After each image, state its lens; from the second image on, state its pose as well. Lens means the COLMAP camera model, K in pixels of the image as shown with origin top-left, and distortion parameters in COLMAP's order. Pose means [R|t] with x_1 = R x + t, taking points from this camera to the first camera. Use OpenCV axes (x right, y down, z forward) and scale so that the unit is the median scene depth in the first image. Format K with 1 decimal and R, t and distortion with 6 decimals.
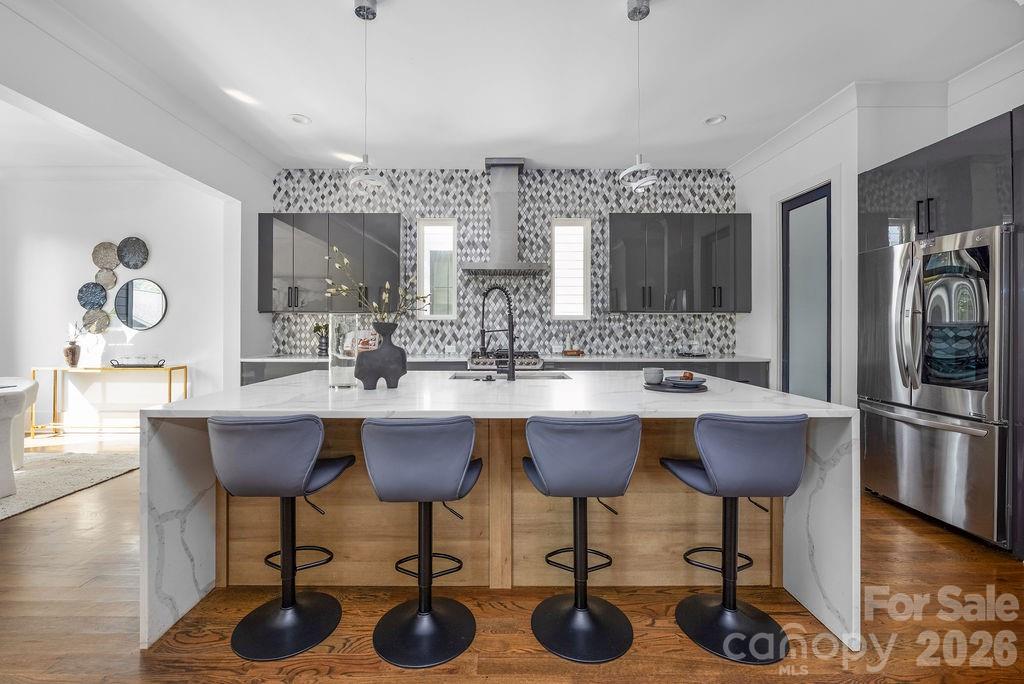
lens RADIAL K [[429.6, 0, 500.3], [0, 429.6, 328.8], [0, 0, 1]] dist [-0.008613, 0.002098]
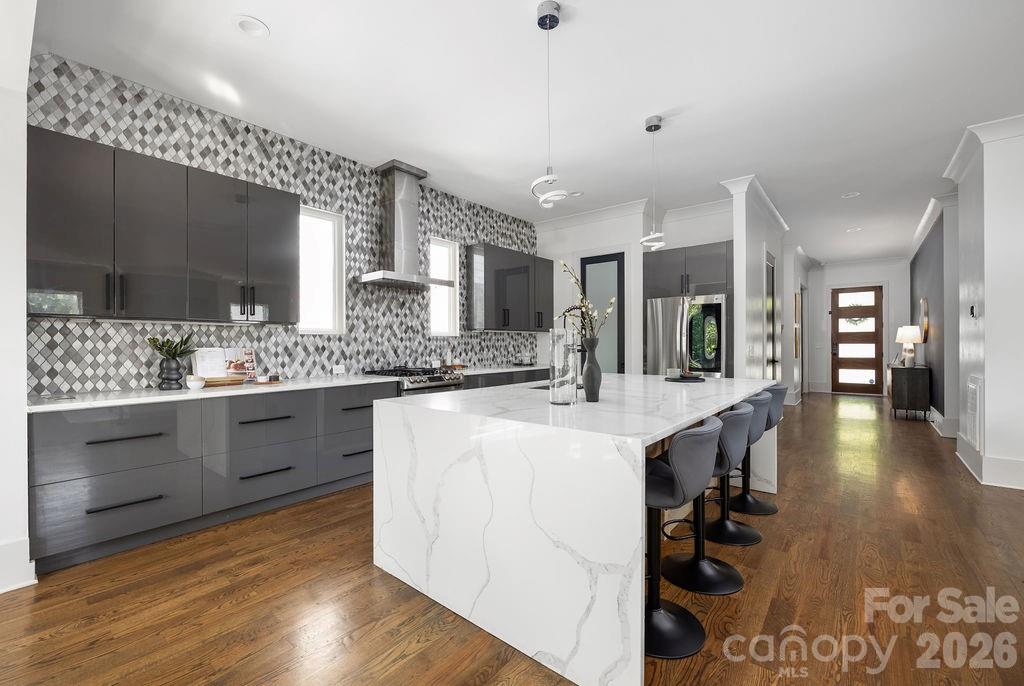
lens RADIAL K [[429.6, 0, 501.1], [0, 429.6, 345.3], [0, 0, 1]] dist [-0.008613, 0.002098]
pose [[0.643980, -0.007270, 0.765008, -0.554352], [0.002892, 0.999971, 0.007068, -0.004963], [-0.765037, -0.002340, 0.643982, 0.216464]]
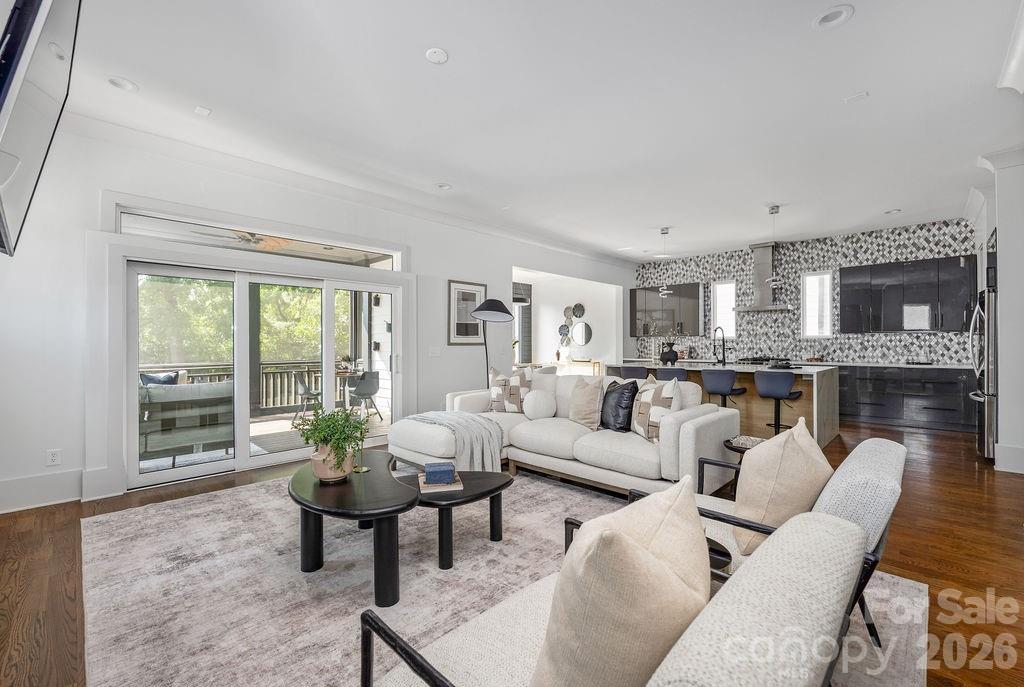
lens RADIAL K [[429.6, 0, 508.2], [0, 429.6, 341.7], [0, 0, 1]] dist [-0.008613, 0.002098]
pose [[0.706563, -0.006795, -0.707617, 0.464319], [0.002881, 0.999973, -0.006726, -0.001846], [0.707644, 0.002713, 0.706564, -0.841408]]
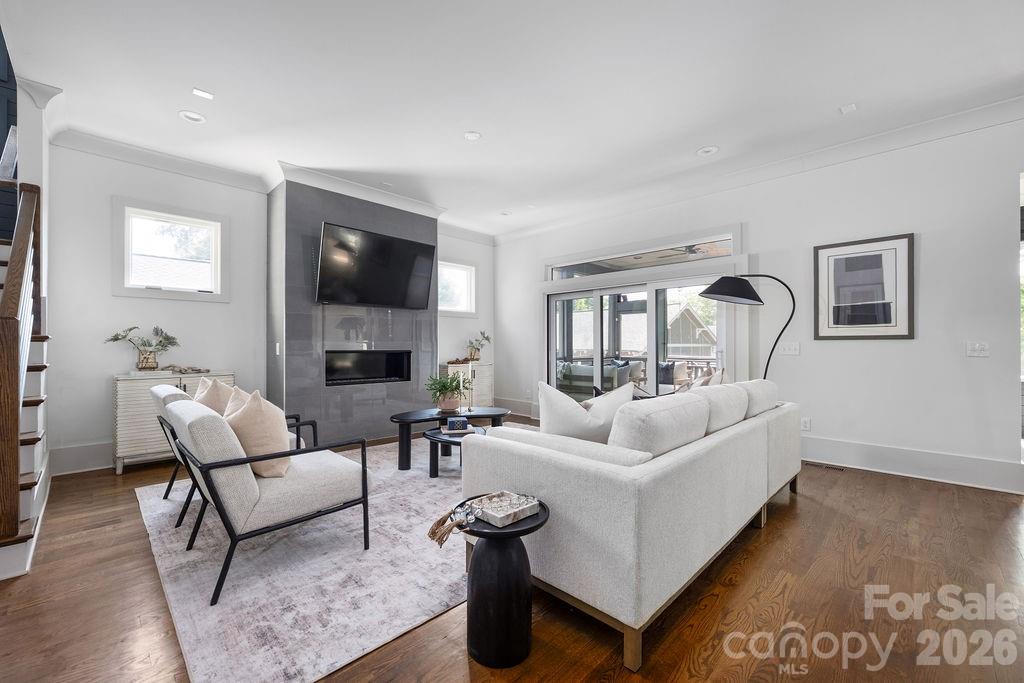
lens RADIAL K [[429.6, 0, 508.3], [0, 429.6, 346.7], [0, 0, 1]] dist [-0.008613, 0.002098]
pose [[-0.704049, 0.004890, -0.710134, 0.523962], [0.001565, 0.999985, 0.005334, 0.008029], [0.710149, 0.002644, -0.704046, 0.061505]]
